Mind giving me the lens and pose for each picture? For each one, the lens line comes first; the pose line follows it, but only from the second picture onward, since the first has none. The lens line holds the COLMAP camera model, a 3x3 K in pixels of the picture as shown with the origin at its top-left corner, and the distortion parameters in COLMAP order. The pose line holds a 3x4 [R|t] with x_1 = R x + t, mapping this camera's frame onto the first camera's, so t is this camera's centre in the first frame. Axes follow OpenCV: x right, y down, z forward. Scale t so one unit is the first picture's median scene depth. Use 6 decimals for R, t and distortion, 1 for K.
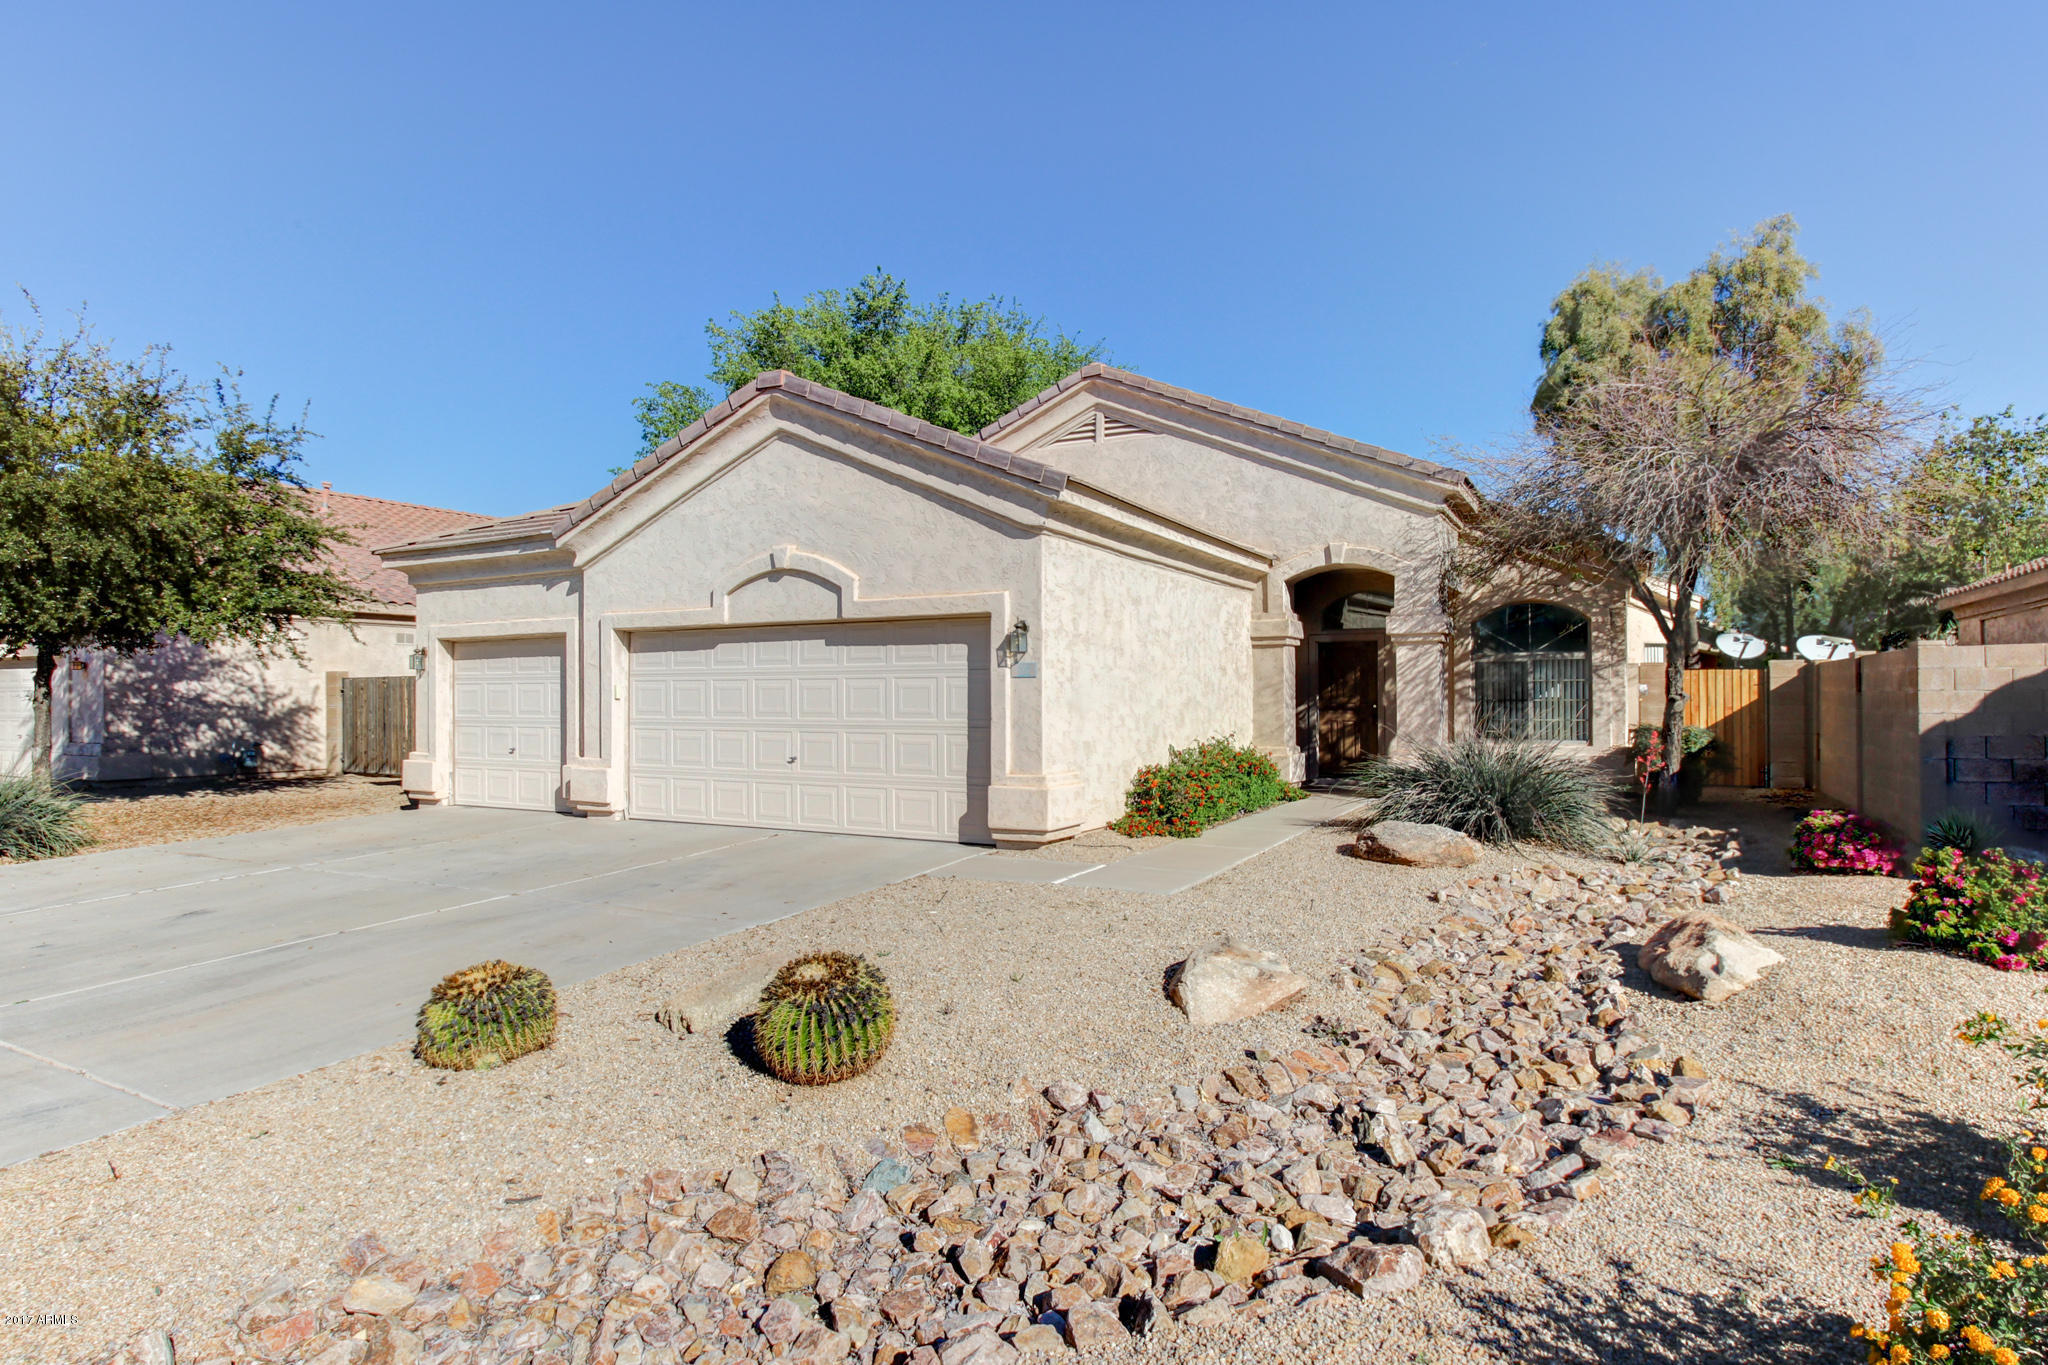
lens RADIAL K [[1062.2, 0, 1024.0], [0, 1062.2, 682.5], [0, 0, 1]] dist [-0.003325, -0.000670]
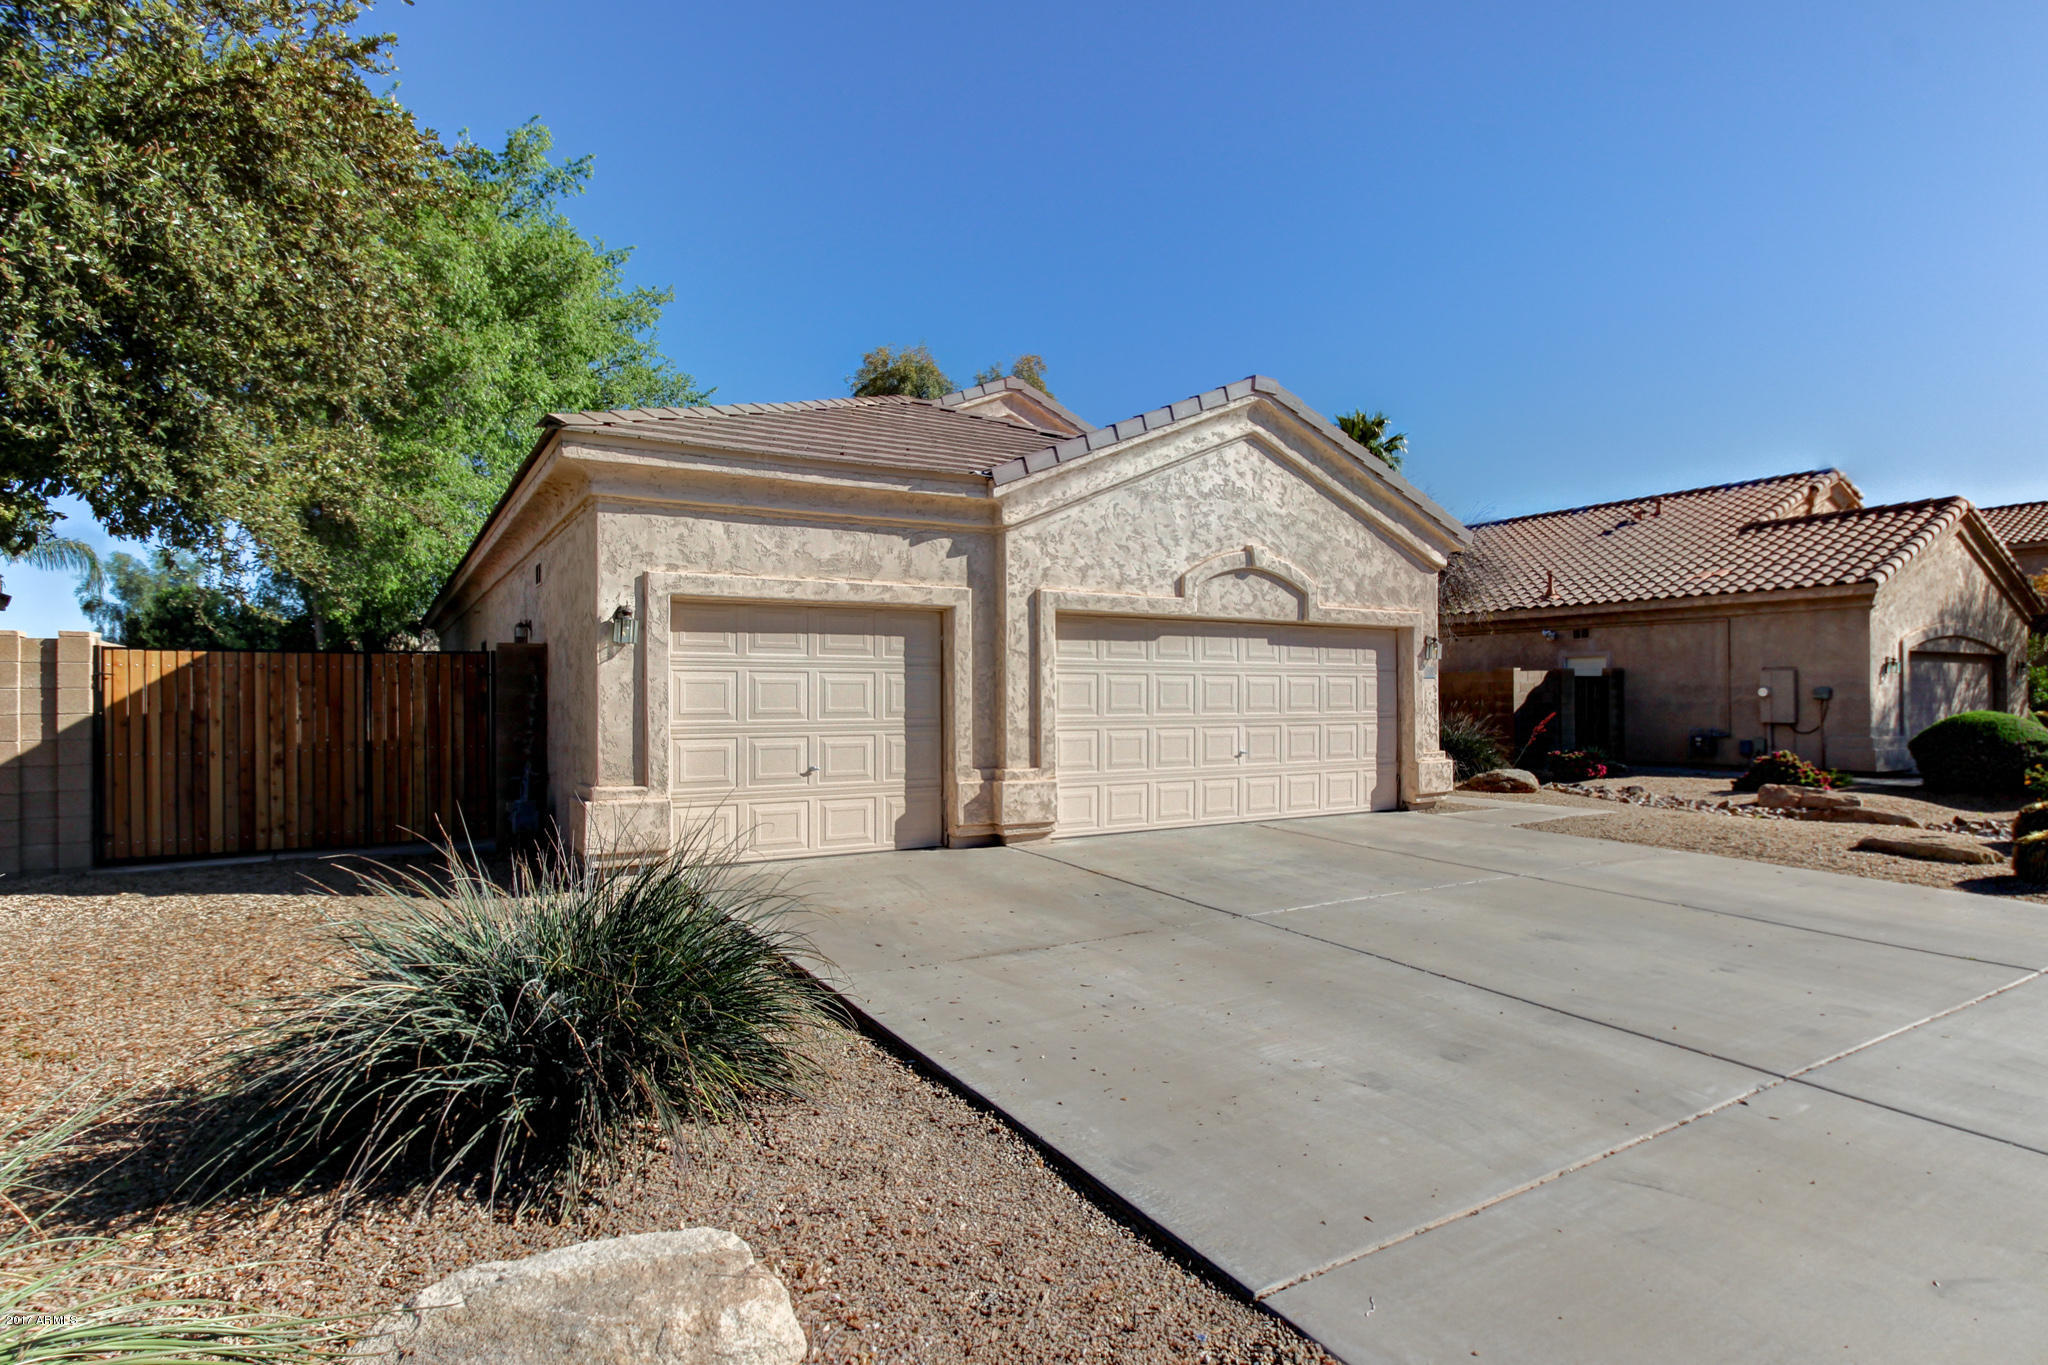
lens RADIAL K [[1092.8, 0, 1024.0], [0, 1092.8, 682.5], [0, 0, 1]] dist [-0.004603, -0.000328]
pose [[0.505547, 0.013705, 0.862690, -1.233913], [-0.008880, 0.999904, -0.010681, 0.016745], [-0.862754, -0.002260, 0.505619, 0.646599]]
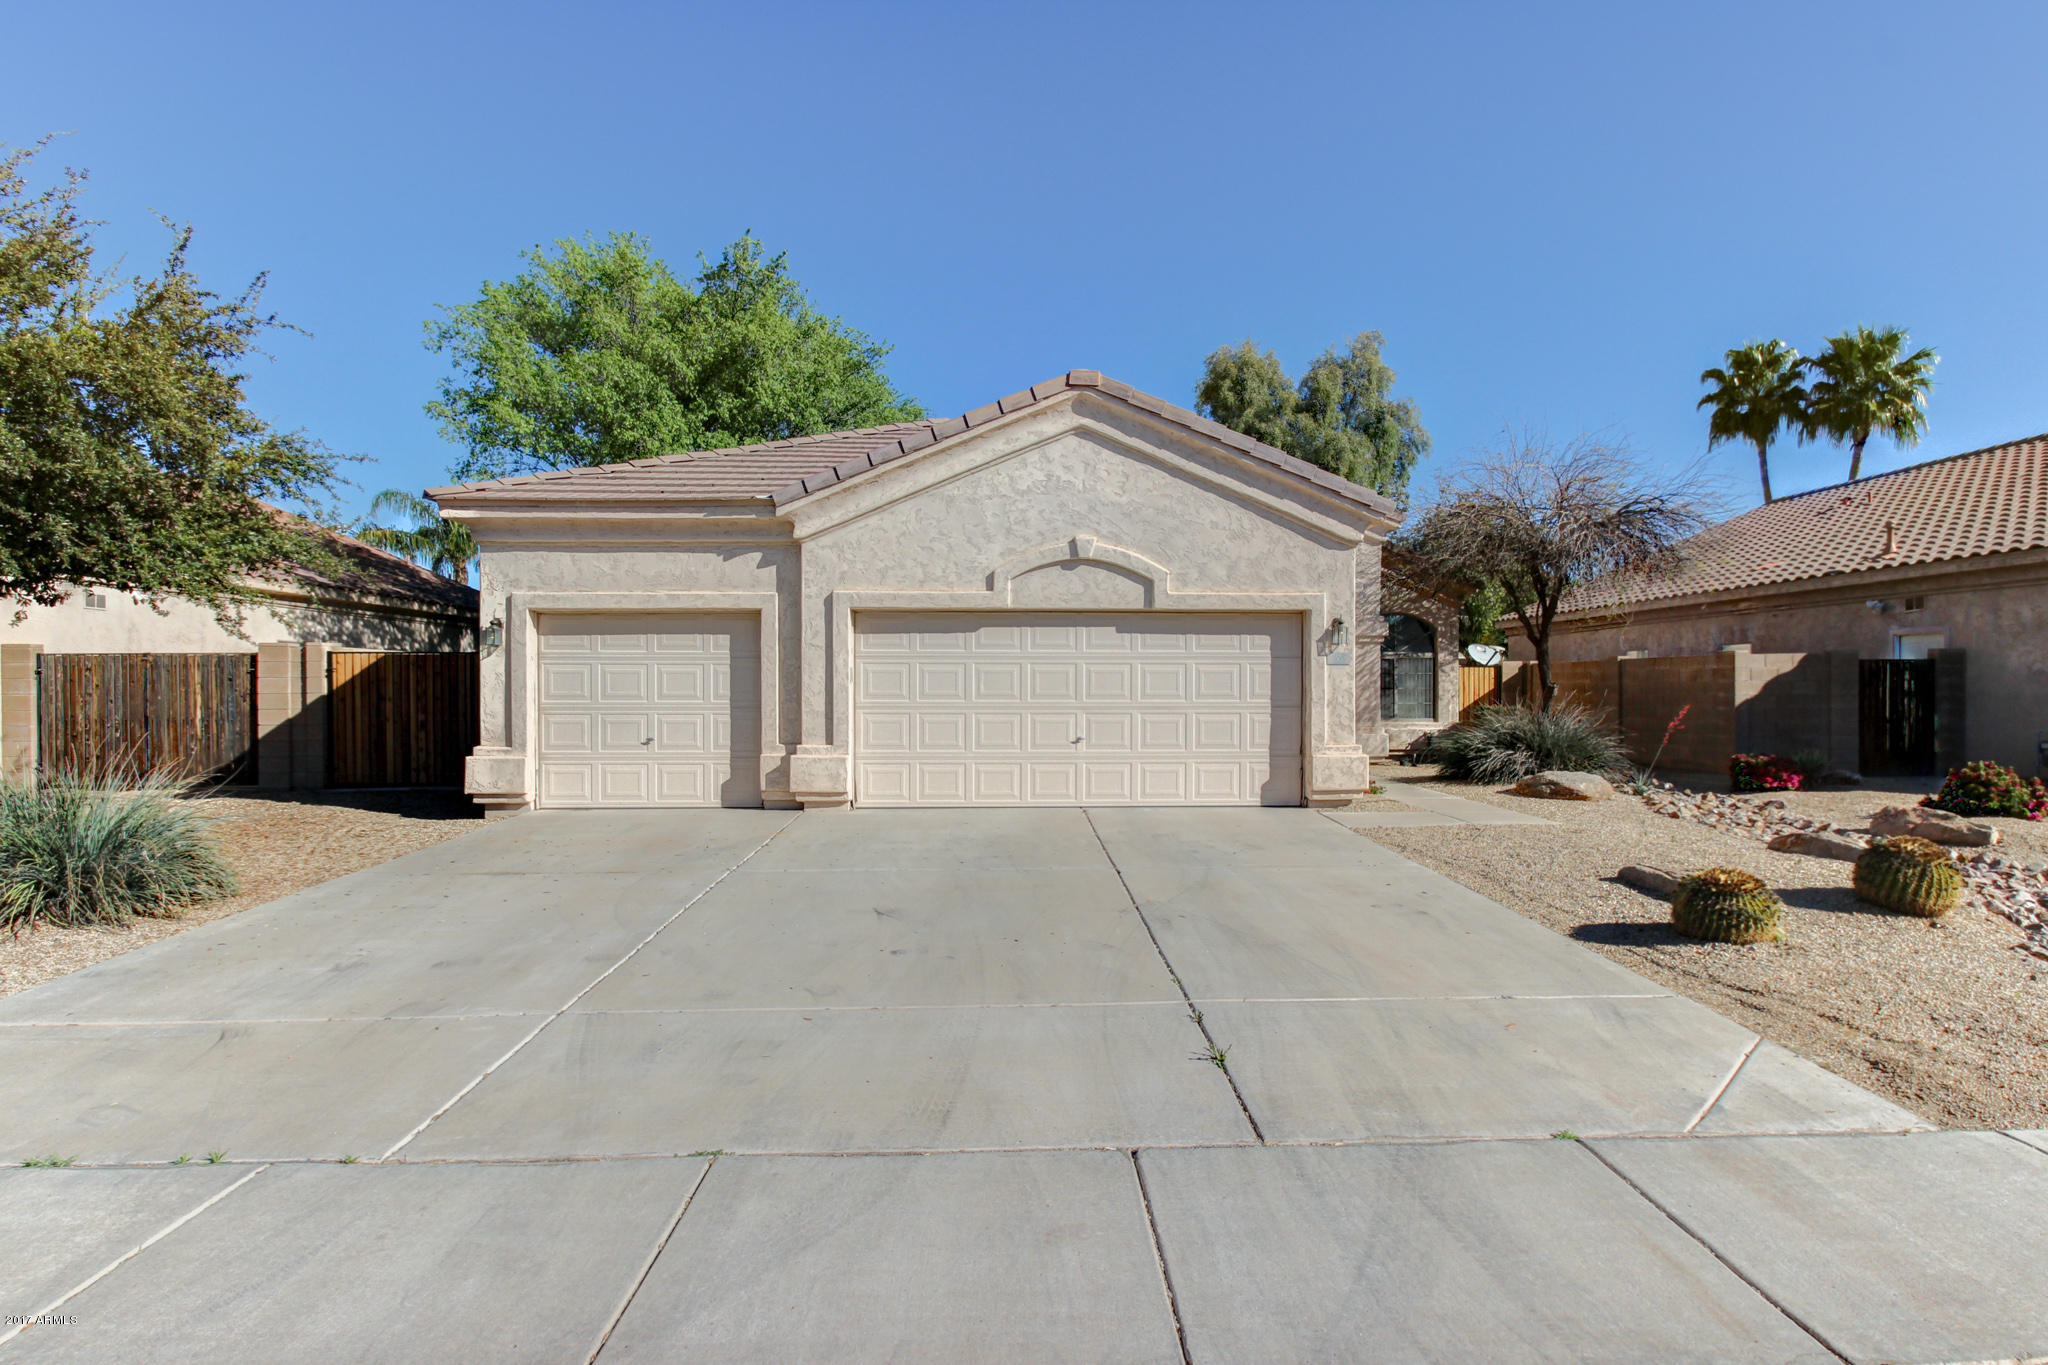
lens RADIAL K [[1062.2, 0, 1024.0], [0, 1062.2, 682.5], [0, 0, 1]] dist [-0.003325, -0.000670]
pose [[0.866711, 0.006176, 0.498773, -0.790368], [-0.008829, 0.999957, 0.002961, 0.012972], [-0.498733, -0.006970, 0.866728, 0.112906]]
